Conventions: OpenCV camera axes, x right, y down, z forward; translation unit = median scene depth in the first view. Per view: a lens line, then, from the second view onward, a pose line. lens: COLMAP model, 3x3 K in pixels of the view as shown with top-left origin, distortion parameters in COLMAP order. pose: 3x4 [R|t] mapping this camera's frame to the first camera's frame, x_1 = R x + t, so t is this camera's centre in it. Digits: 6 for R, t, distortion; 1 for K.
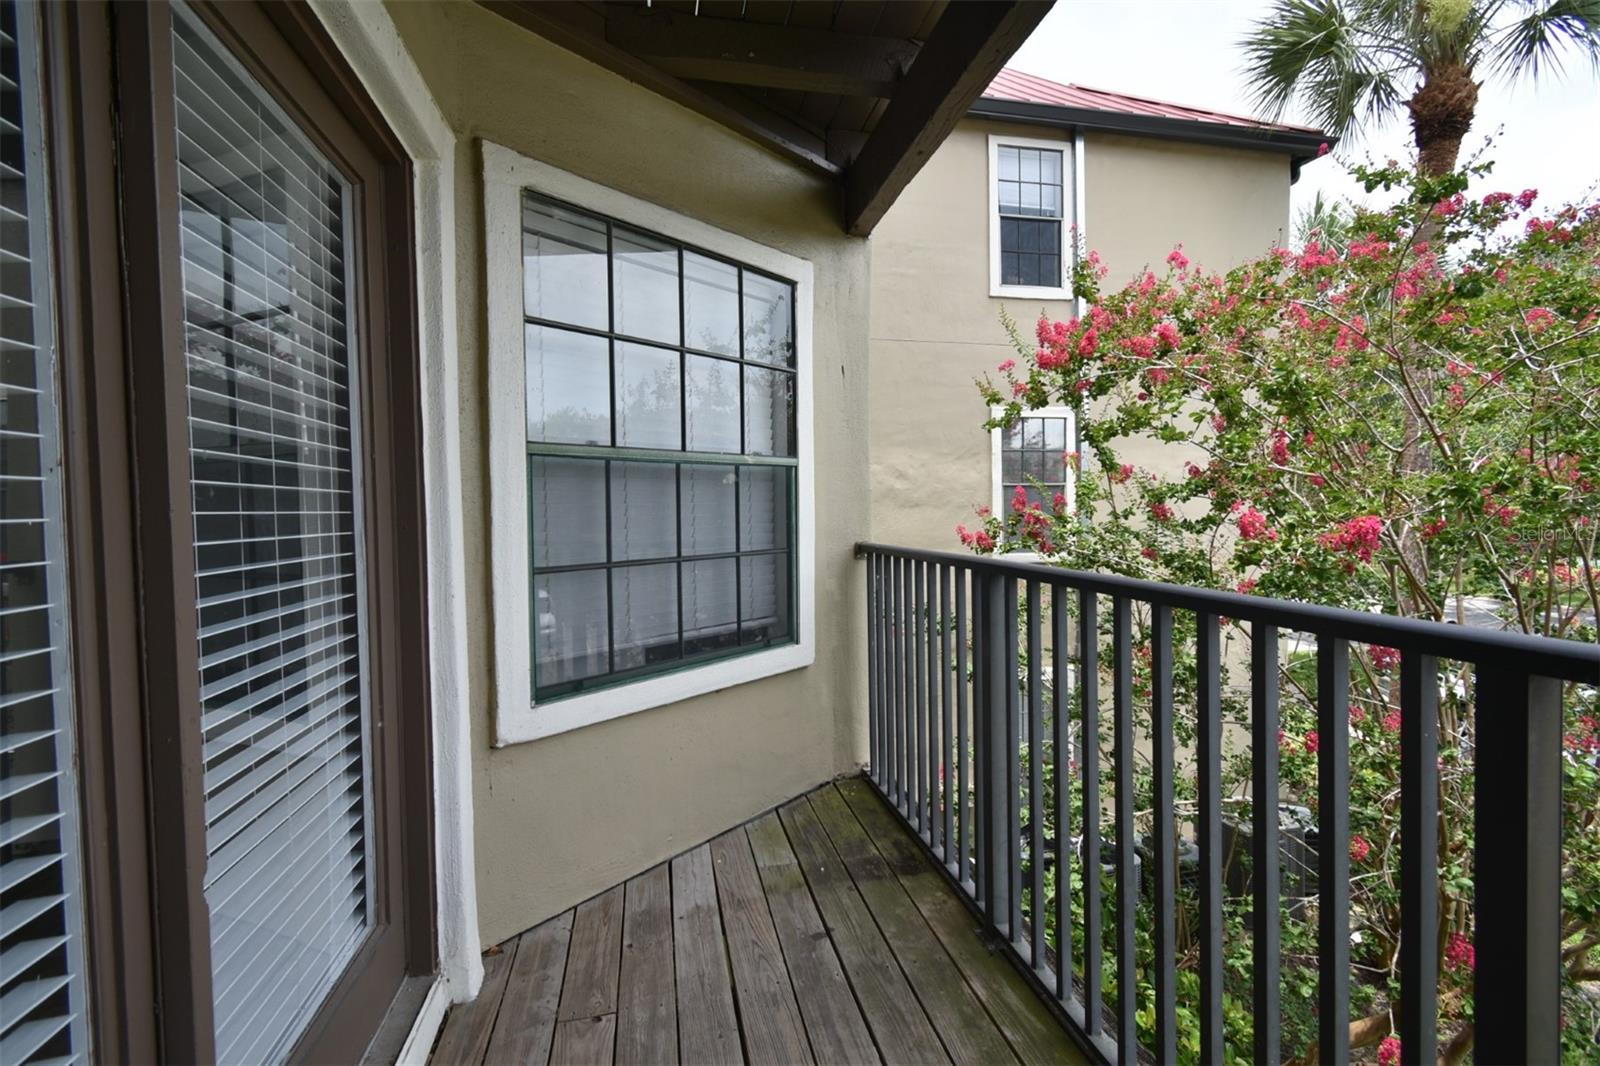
lens RADIAL K [[709.2, 0, 804.7], [0, 709.2, 528.4], [0, 0, 1]] dist [0.009734, -0.000120]
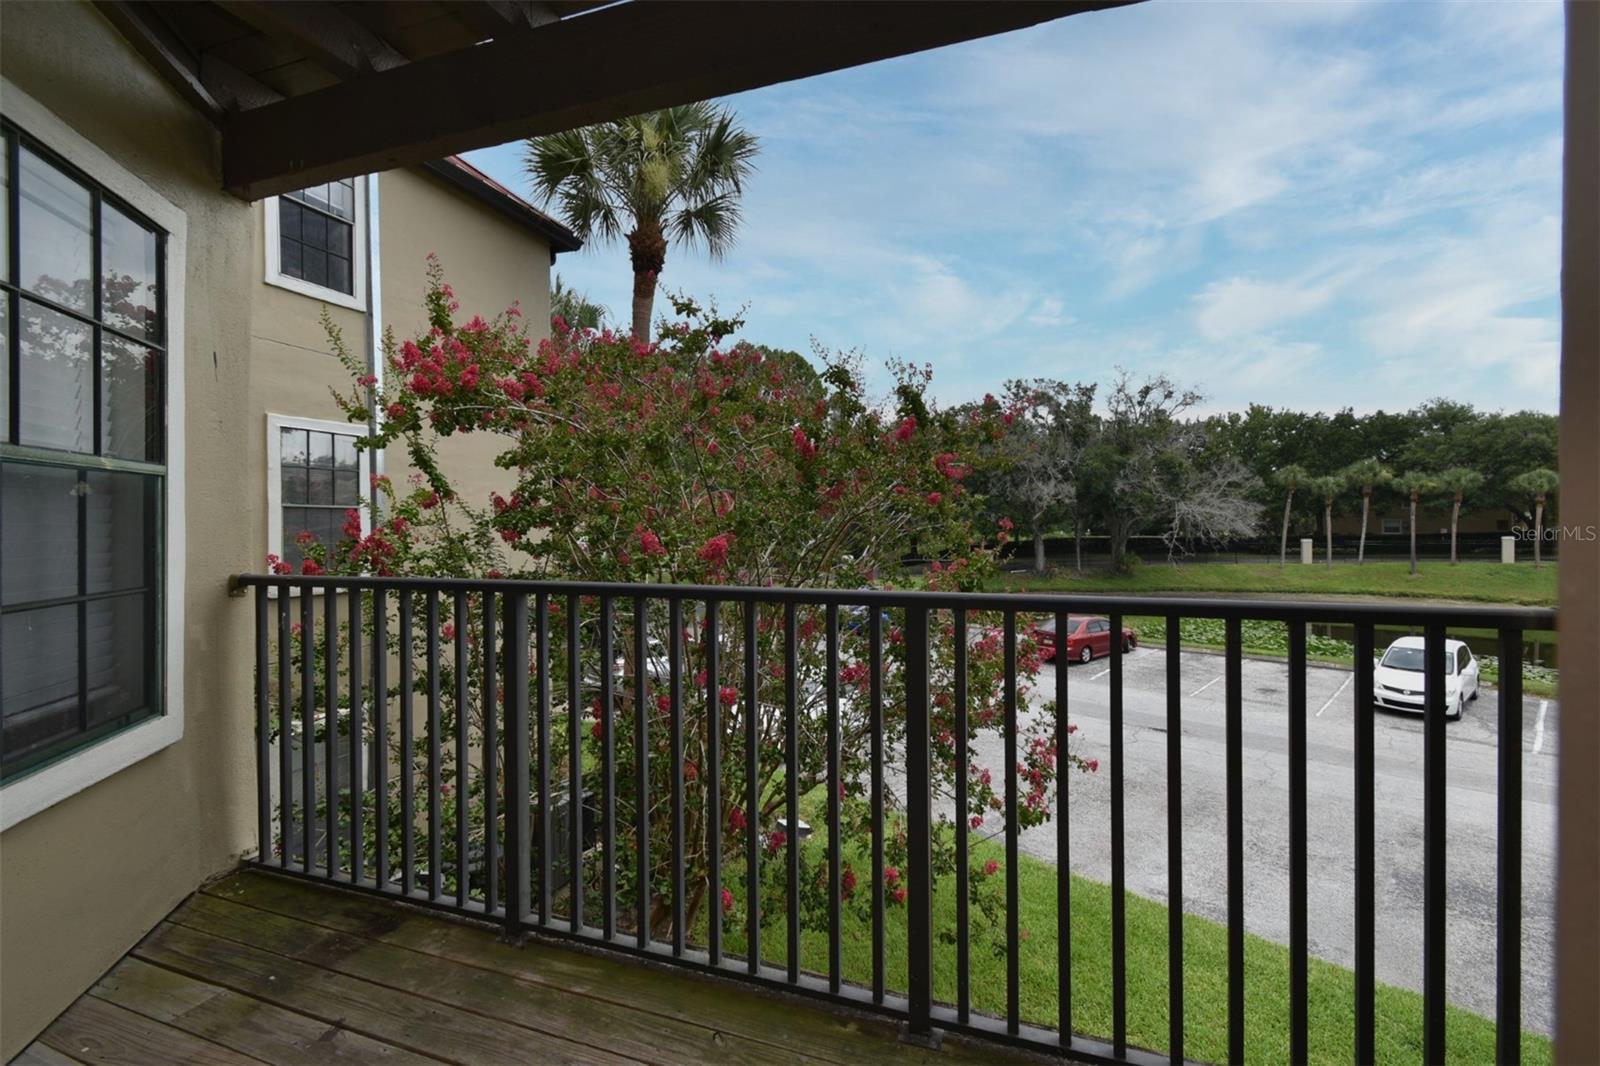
lens RADIAL K [[709.4, 0, 802.8], [0, 709.4, 529.0], [0, 0, 1]] dist [0.008012, -0.004547]
pose [[0.535261, 0.007609, 0.844653, -0.260093], [0.021915, 0.999498, -0.022892, 0.000157], [-0.844403, 0.030764, 0.534825, 0.031180]]
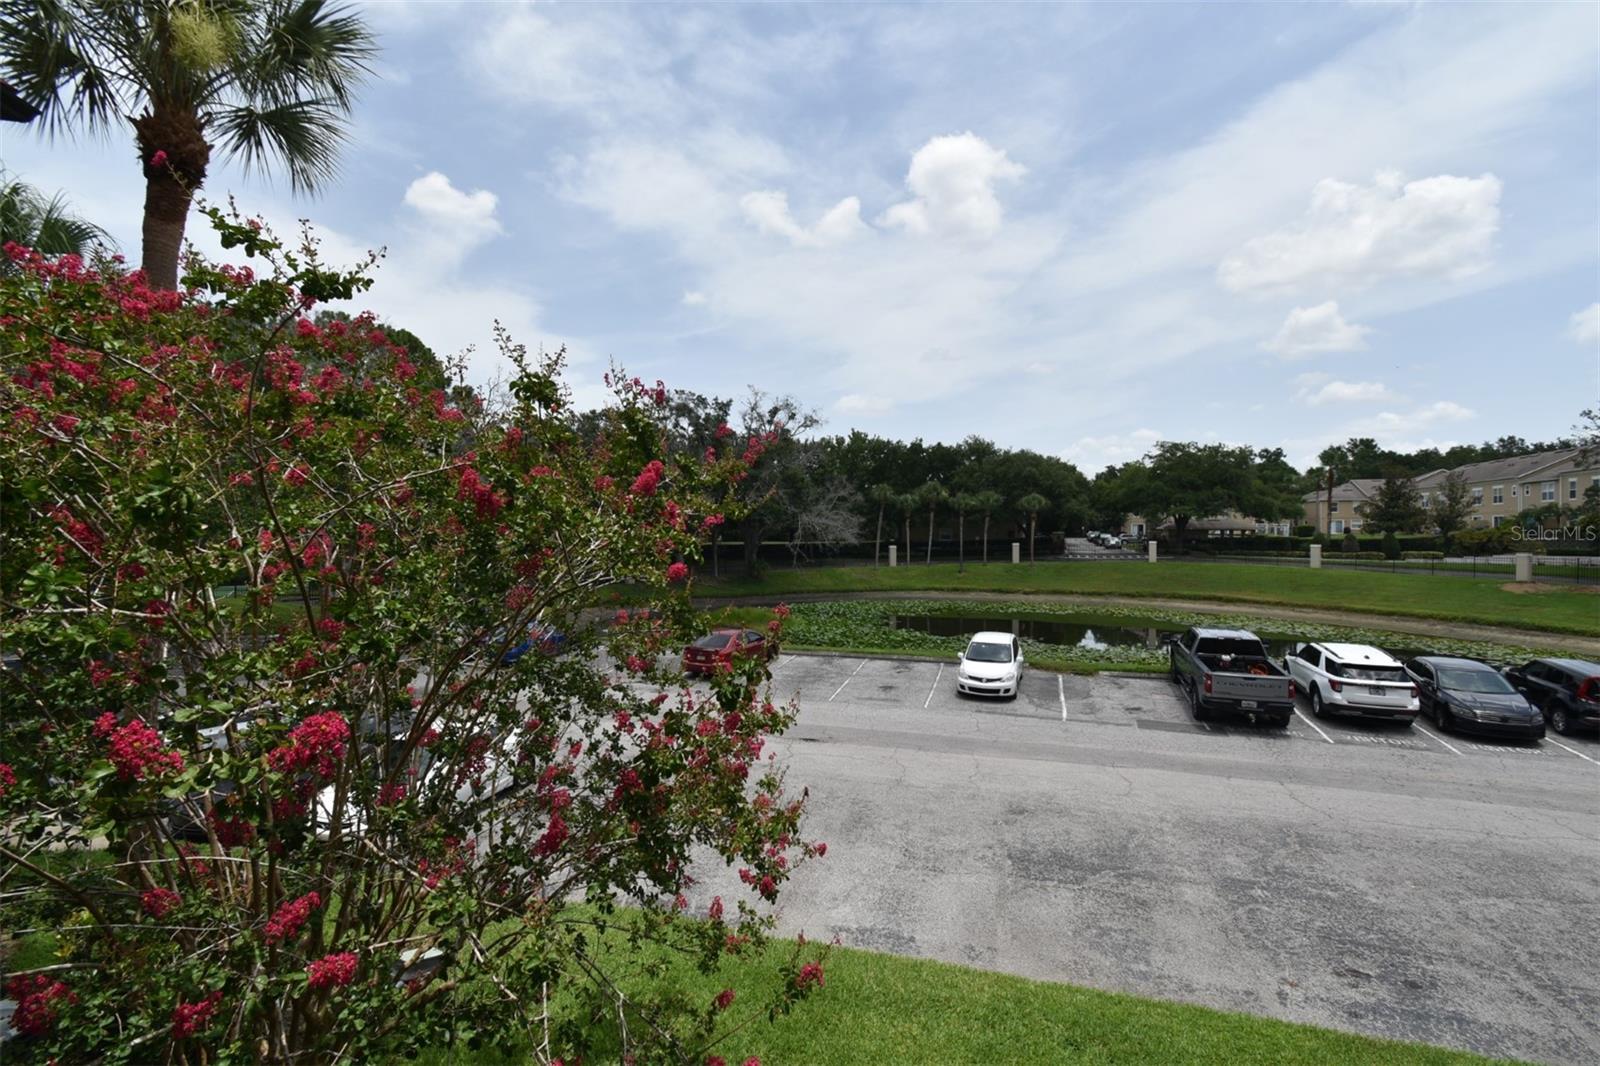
lens RADIAL K [[709.4, 0, 802.8], [0, 709.4, 529.0], [0, 0, 1]] dist [0.008012, -0.004547]
pose [[0.062372, 0.014141, 0.997953, 0.054518], [0.028328, 0.999472, -0.015933, -0.122727], [-0.997651, 0.029264, 0.061938, 0.307423]]
